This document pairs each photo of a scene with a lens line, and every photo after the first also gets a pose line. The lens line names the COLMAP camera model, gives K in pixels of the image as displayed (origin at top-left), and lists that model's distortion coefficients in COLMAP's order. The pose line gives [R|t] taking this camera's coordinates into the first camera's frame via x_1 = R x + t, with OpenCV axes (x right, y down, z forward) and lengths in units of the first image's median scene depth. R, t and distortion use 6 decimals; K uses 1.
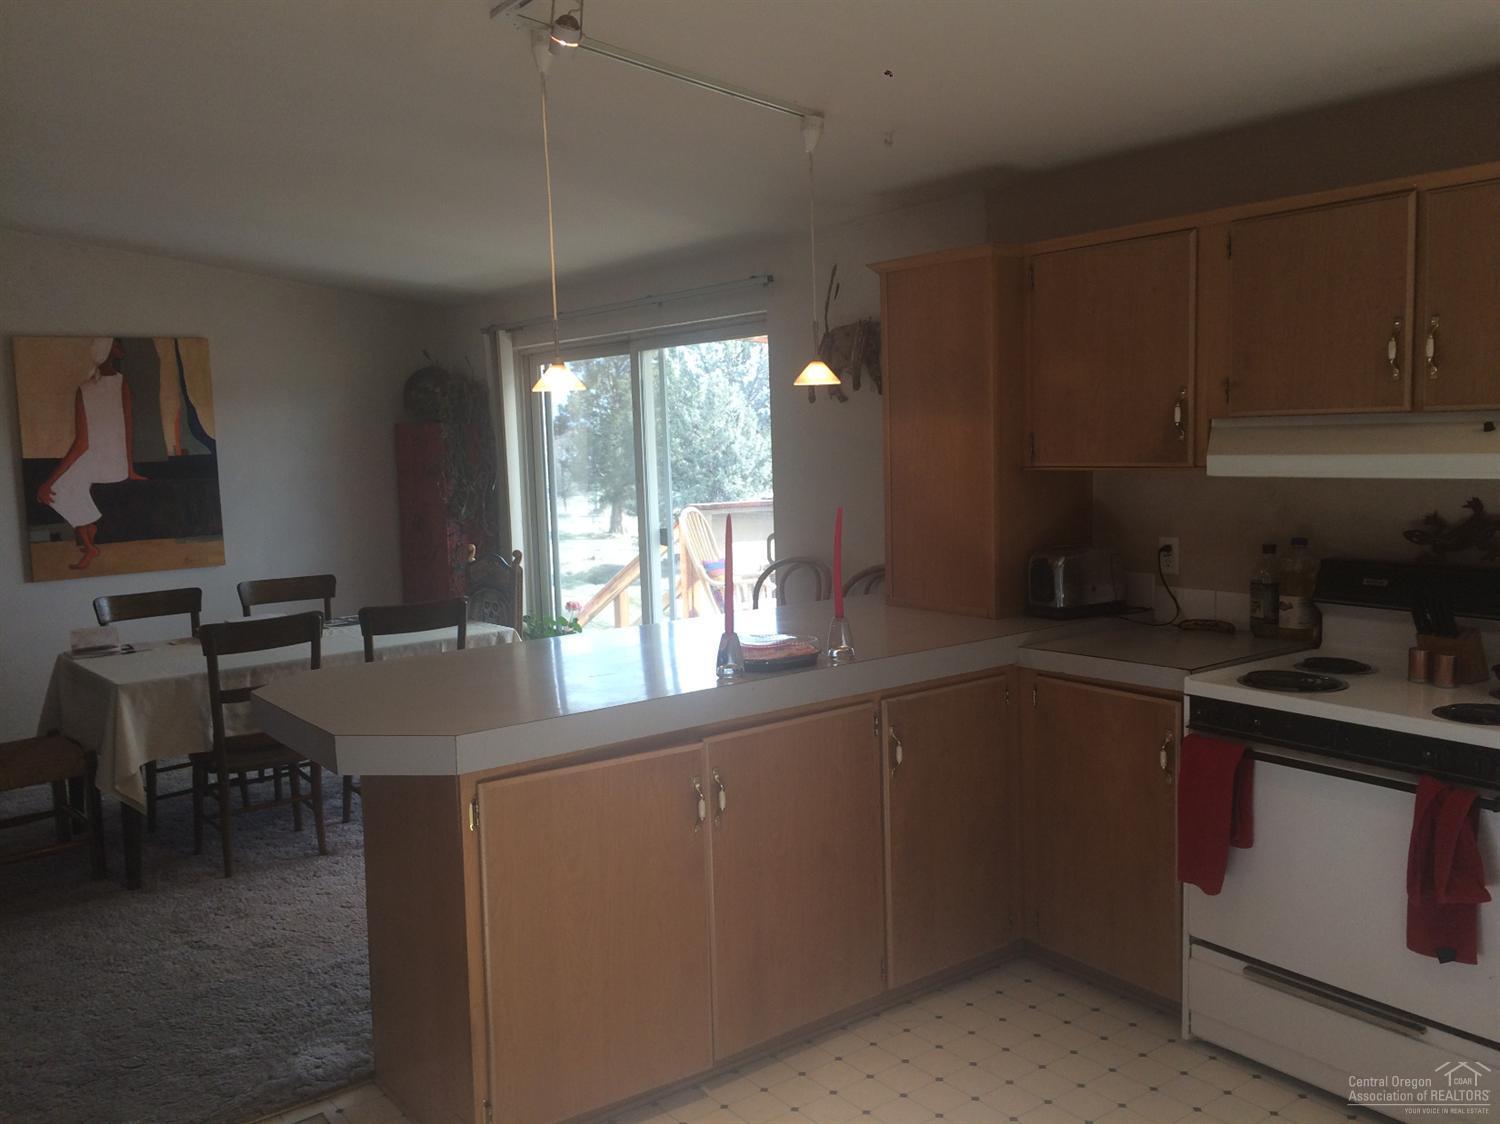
lens RADIAL K [[1278.9, 0, 747.8], [0, 1278.9, 557.1], [0, 0, 1]] dist [0.007808, -0.033200]
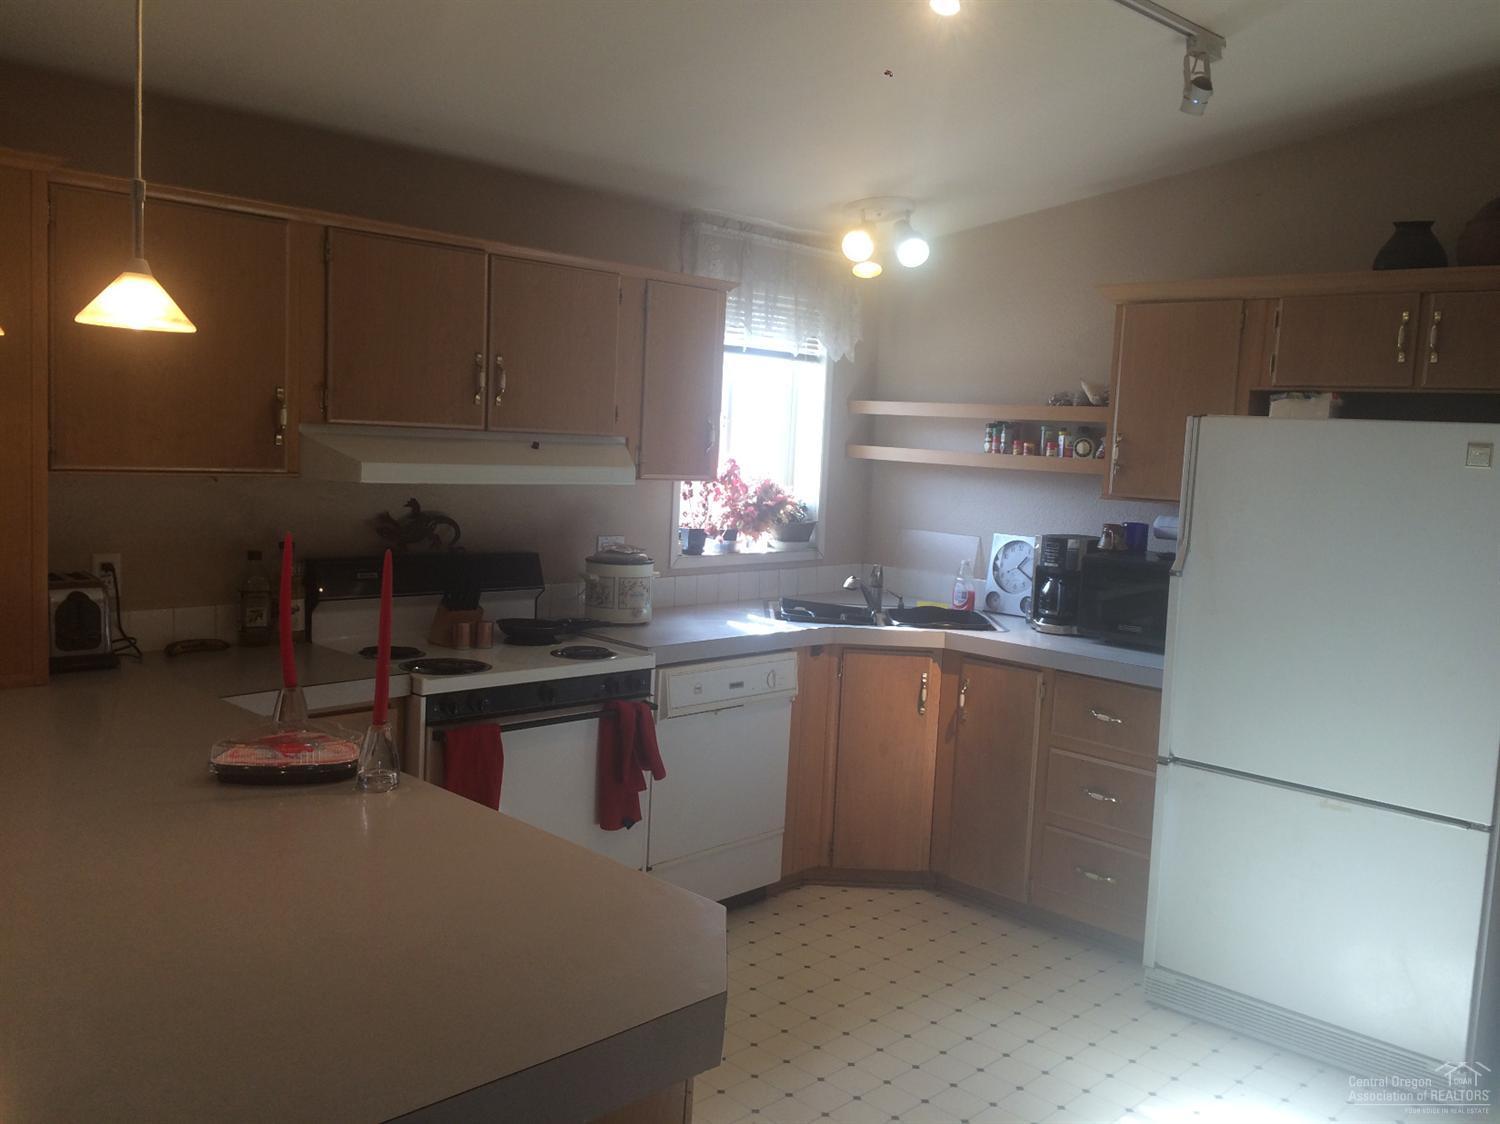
lens RADIAL K [[1278.9, 0, 747.0], [0, 1278.9, 569.4], [0, 0, 1]] dist [0.007808, -0.033200]
pose [[-0.171690, -0.080979, 0.981817, -0.718306], [0.052256, 0.994464, 0.091160, -0.075802], [-0.983764, 0.066957, -0.166508, 0.918738]]
